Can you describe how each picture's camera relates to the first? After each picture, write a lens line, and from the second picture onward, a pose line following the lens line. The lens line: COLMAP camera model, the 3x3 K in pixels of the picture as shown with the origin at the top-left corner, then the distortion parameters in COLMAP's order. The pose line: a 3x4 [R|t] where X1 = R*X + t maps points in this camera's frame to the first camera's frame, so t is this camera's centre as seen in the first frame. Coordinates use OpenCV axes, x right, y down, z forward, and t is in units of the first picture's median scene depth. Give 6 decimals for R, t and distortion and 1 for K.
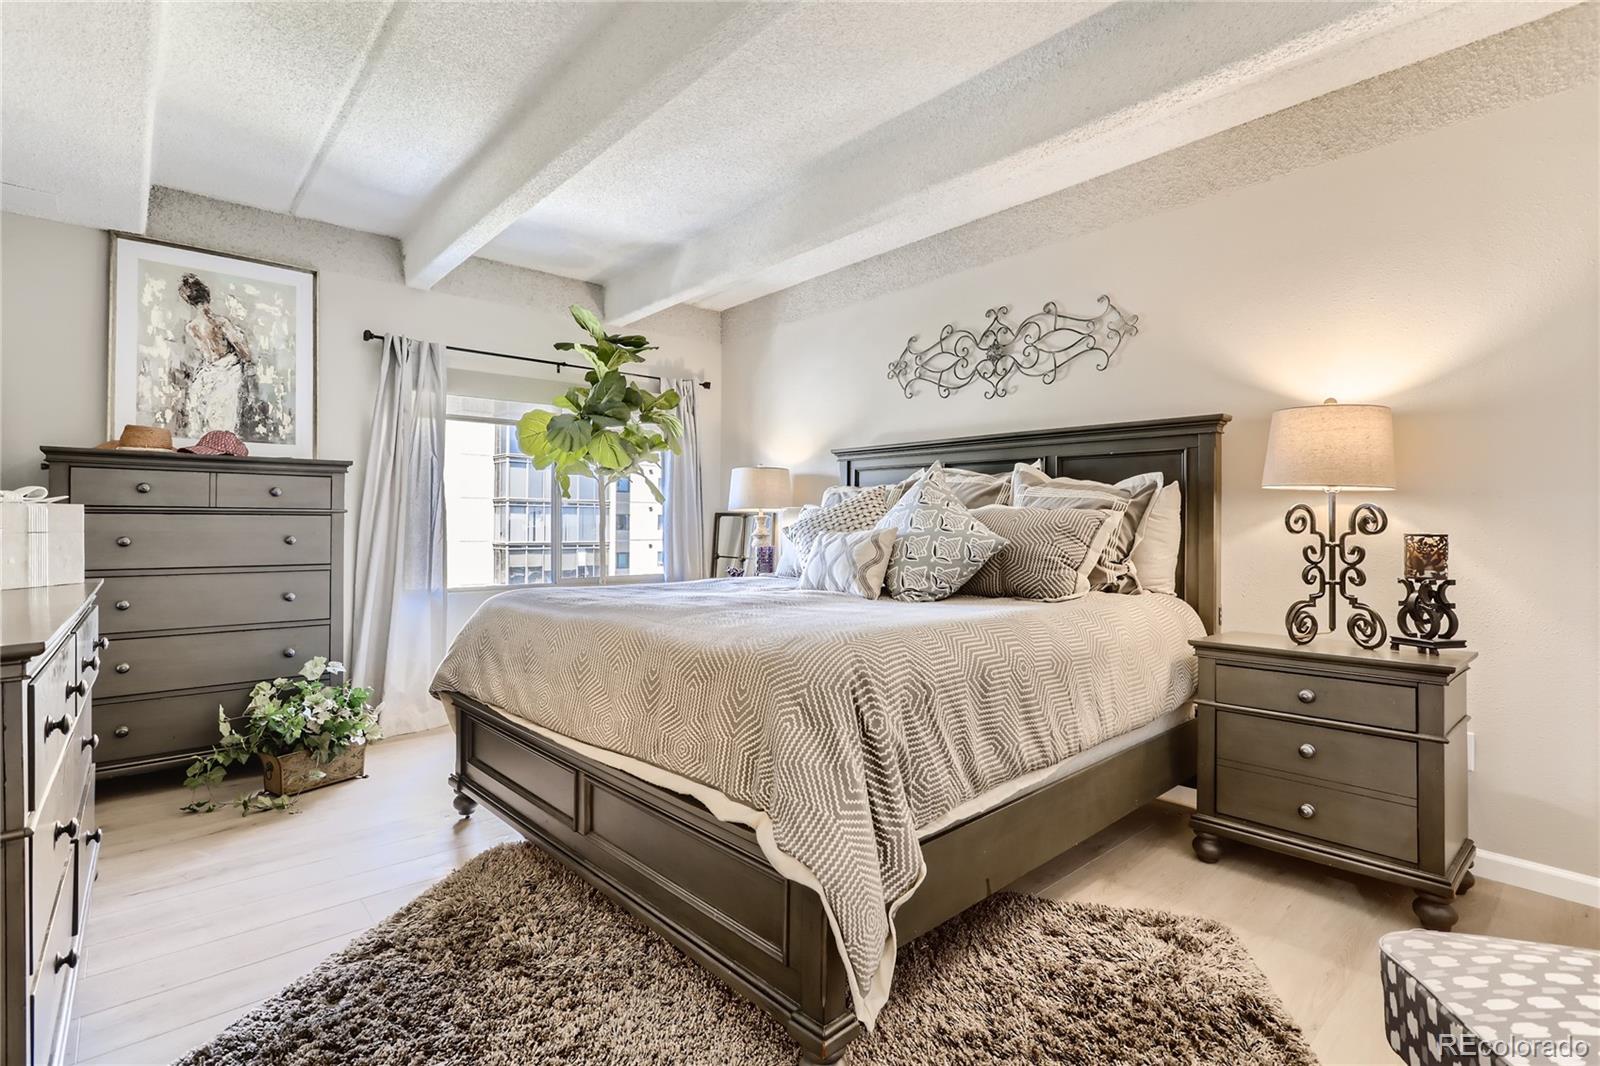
lens RADIAL K [[780.6, 0, 788.5], [0, 780.6, 522.7], [0, 0, 1]] dist [-0.032162, 0.016266]
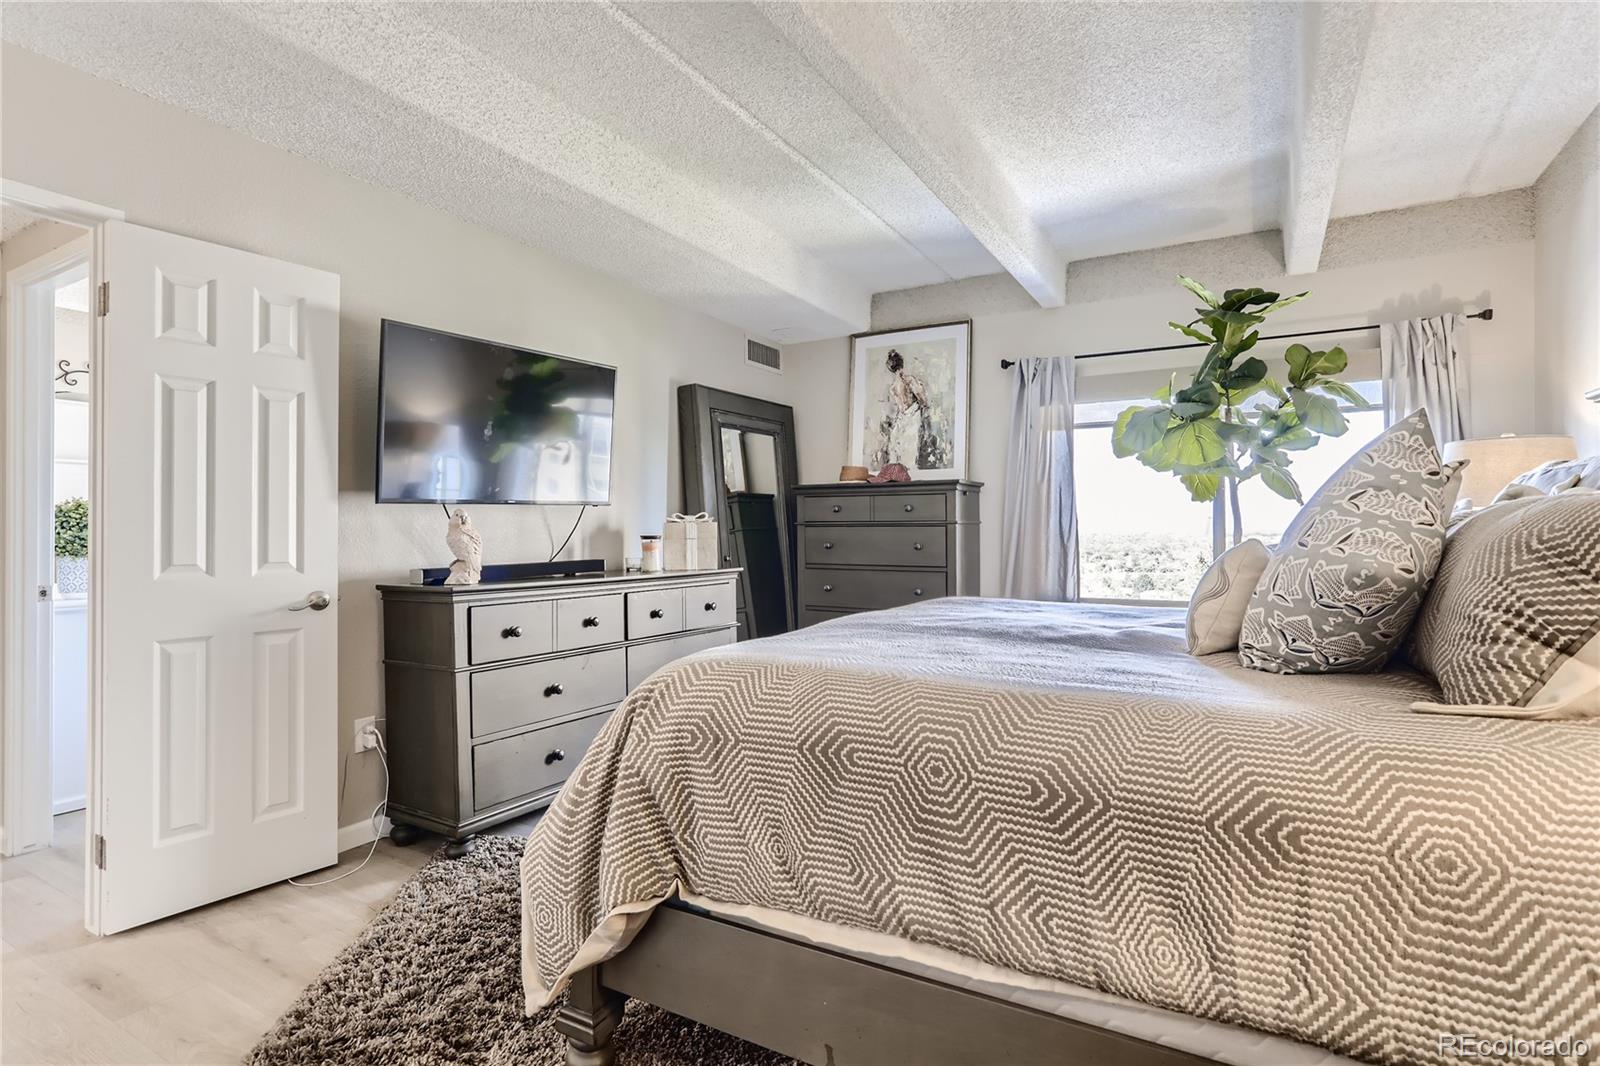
lens RADIAL K [[780.6, 0, 796.1], [0, 780.6, 532.7], [0, 0, 1]] dist [-0.032162, 0.016266]
pose [[0.316080, -0.002513, -0.948729, 0.461351], [0.003241, 0.999994, -0.001569, 0.001901], [0.948727, -0.002579, 0.316087, 0.389125]]
